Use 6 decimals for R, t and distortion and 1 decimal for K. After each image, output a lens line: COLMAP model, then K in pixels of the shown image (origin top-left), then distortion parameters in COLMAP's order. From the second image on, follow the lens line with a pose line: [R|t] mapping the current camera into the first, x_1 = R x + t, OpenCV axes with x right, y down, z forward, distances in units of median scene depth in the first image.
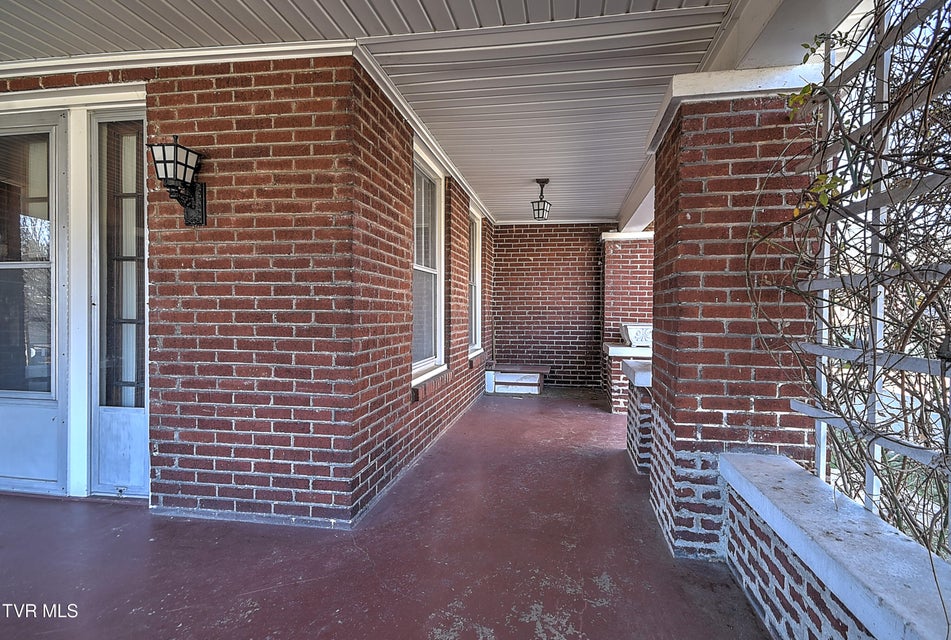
lens RADIAL K [[433.2, 0, 475.6], [0, 433.2, 318.5], [0, 0, 1]] dist [0.014898, -0.000225]
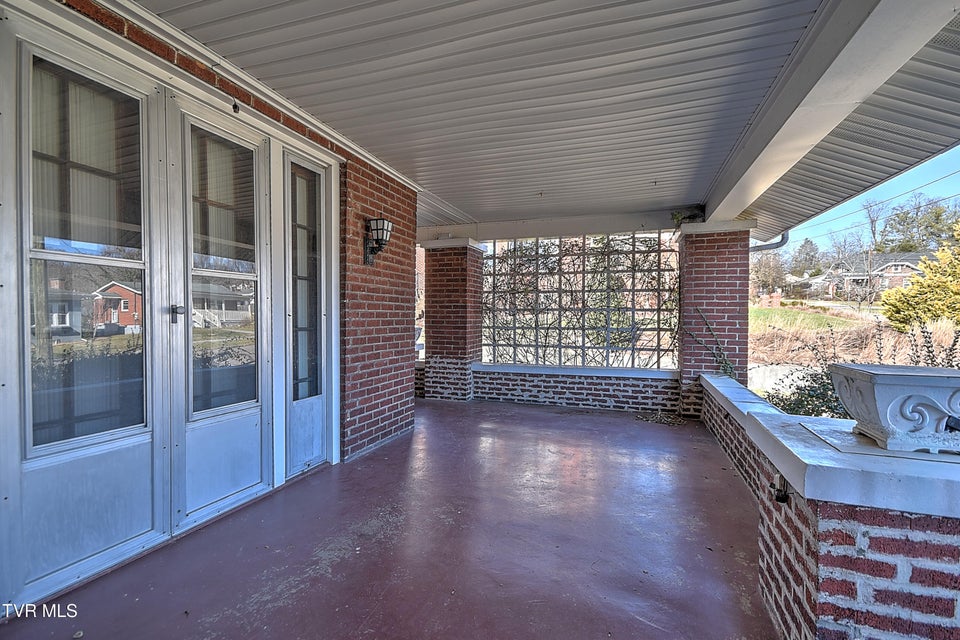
lens RADIAL K [[437.3, 0, 482.8], [0, 437.3, 320.0], [0, 0, 1]] dist [0.014898, -0.000225]
pose [[0.190910, -0.014568, 0.981500, -2.110745], [0.010195, 0.999865, 0.012858, -0.032417], [-0.981555, 0.007552, 0.191032, 0.298425]]
